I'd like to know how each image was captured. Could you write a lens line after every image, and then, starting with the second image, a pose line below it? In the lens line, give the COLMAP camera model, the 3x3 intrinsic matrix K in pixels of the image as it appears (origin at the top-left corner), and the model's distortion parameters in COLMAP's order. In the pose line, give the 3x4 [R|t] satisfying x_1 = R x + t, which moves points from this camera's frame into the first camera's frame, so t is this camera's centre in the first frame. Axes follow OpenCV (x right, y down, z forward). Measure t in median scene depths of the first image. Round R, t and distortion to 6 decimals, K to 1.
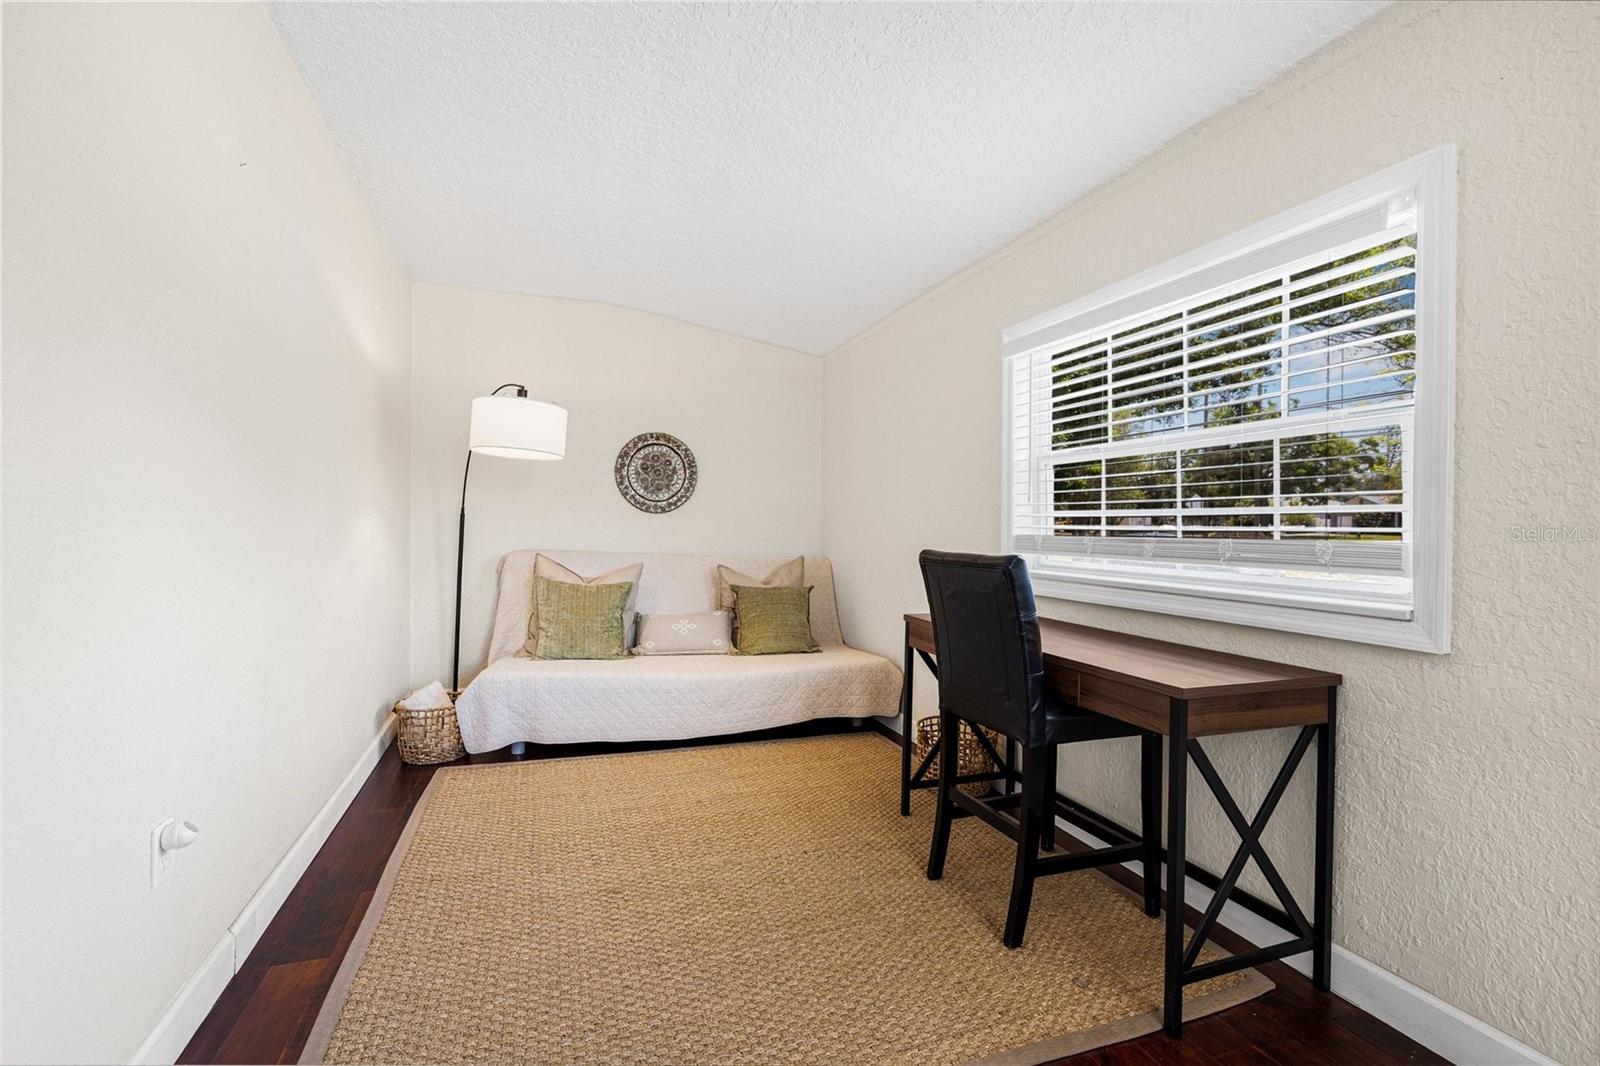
lens RADIAL K [[680.8, 0, 798.6], [0, 680.8, 533.8], [0, 0, 1]] dist [-0.000430, 0.001591]
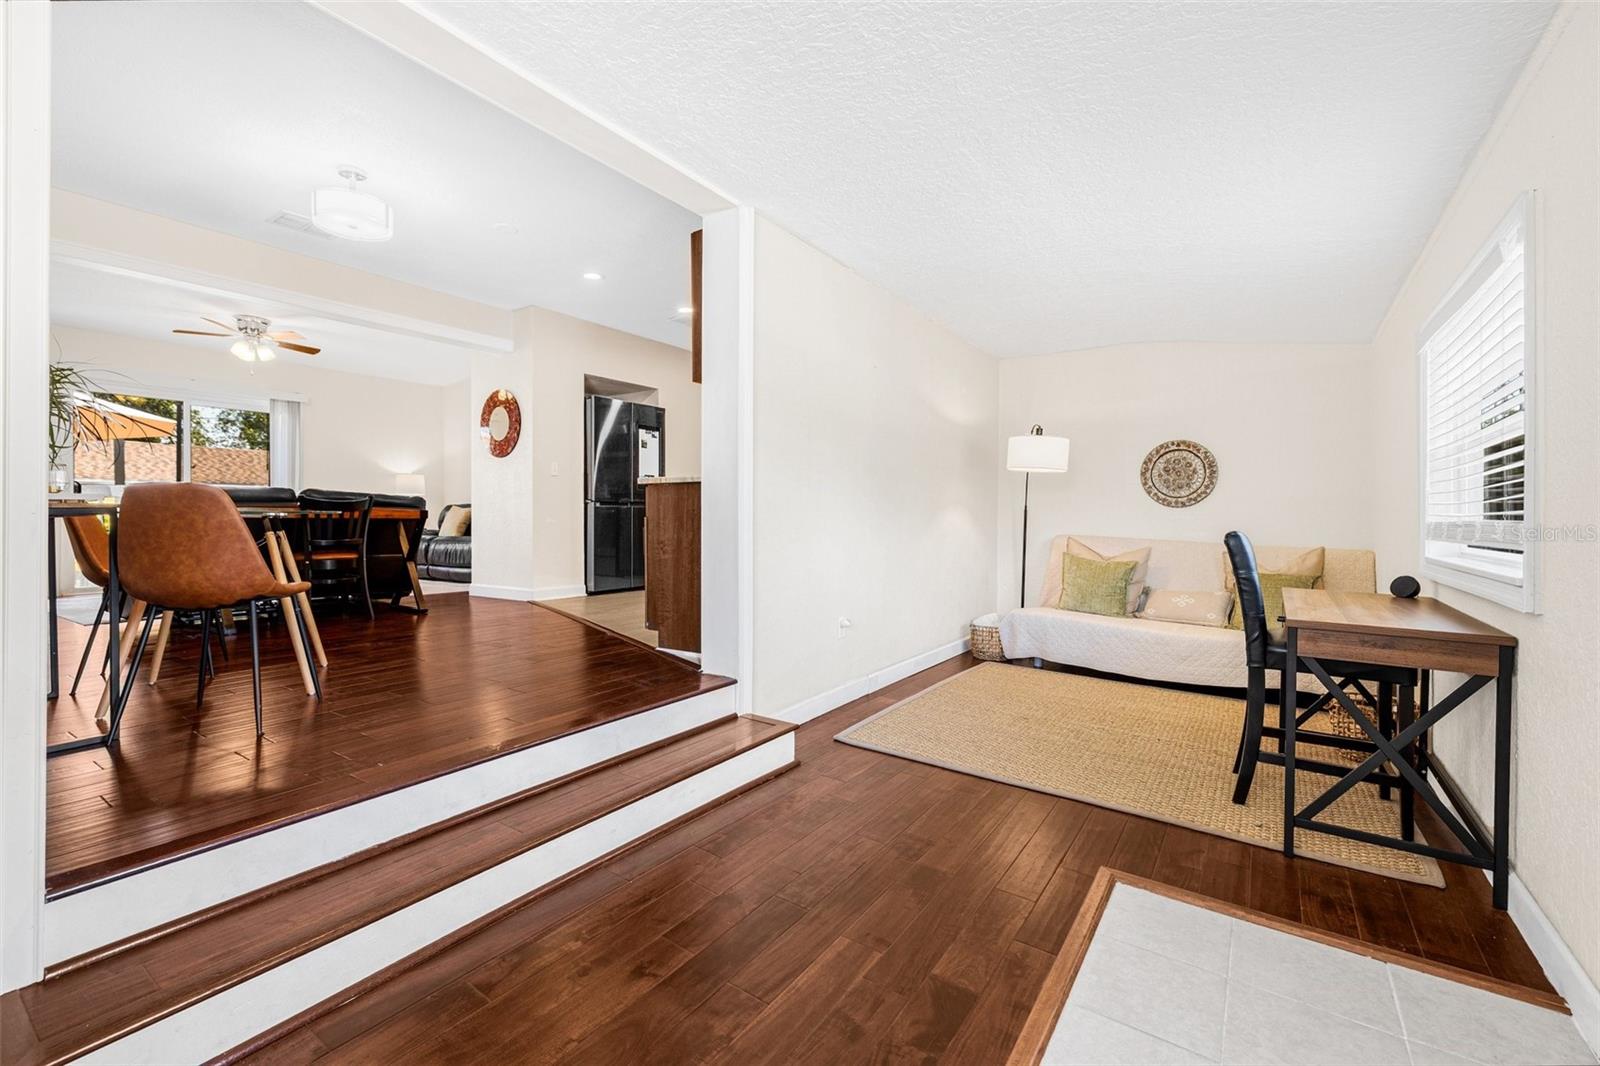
lens RADIAL K [[680.8, 0, 796.2], [0, 680.8, 531.0], [0, 0, 1]] dist [-0.000430, 0.001591]
pose [[0.580497, 0.011251, -0.814185, 0.417168], [-0.011810, 0.999916, 0.005397, 0.014003], [0.814177, 0.006482, 0.580581, -0.268955]]
